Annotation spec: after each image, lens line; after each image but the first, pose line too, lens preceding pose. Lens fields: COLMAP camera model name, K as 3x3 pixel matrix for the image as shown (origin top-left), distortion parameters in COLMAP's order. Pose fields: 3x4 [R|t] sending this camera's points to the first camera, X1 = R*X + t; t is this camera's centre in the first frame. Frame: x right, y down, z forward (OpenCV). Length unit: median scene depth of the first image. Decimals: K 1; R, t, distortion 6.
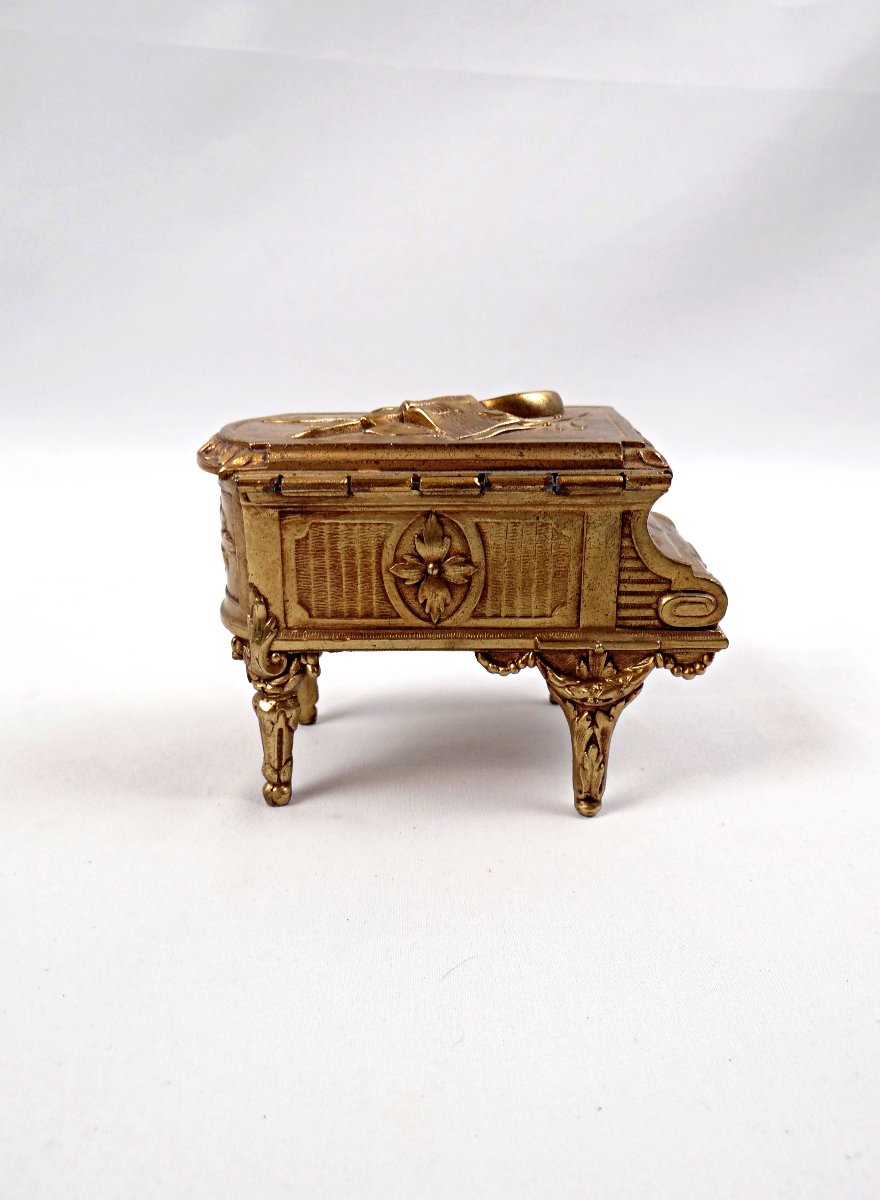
lens RADIAL K [[1003.7, 0, 440.0], [0, 1003.7, 600.0], [0, 0, 1]] dist [0.002532, -0.000481]
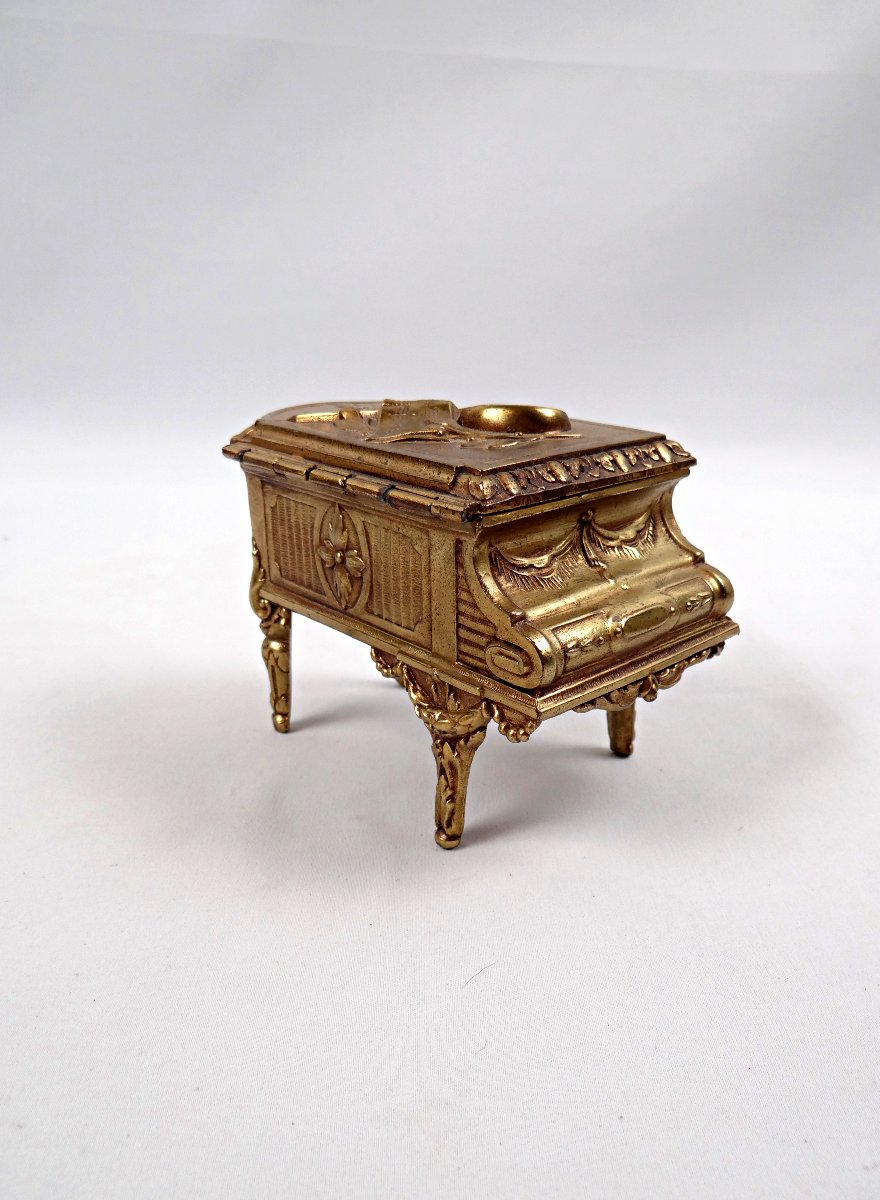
lens RADIAL K [[1003.7, 0, 440.0], [0, 1003.7, 600.0], [0, 0, 1]] dist [0.002532, -0.000481]
pose [[0.678542, 0.244487, -0.692681, 0.808829], [-0.225494, 0.966783, 0.120342, -0.138047], [0.699095, 0.074539, 0.711133, 0.317544]]
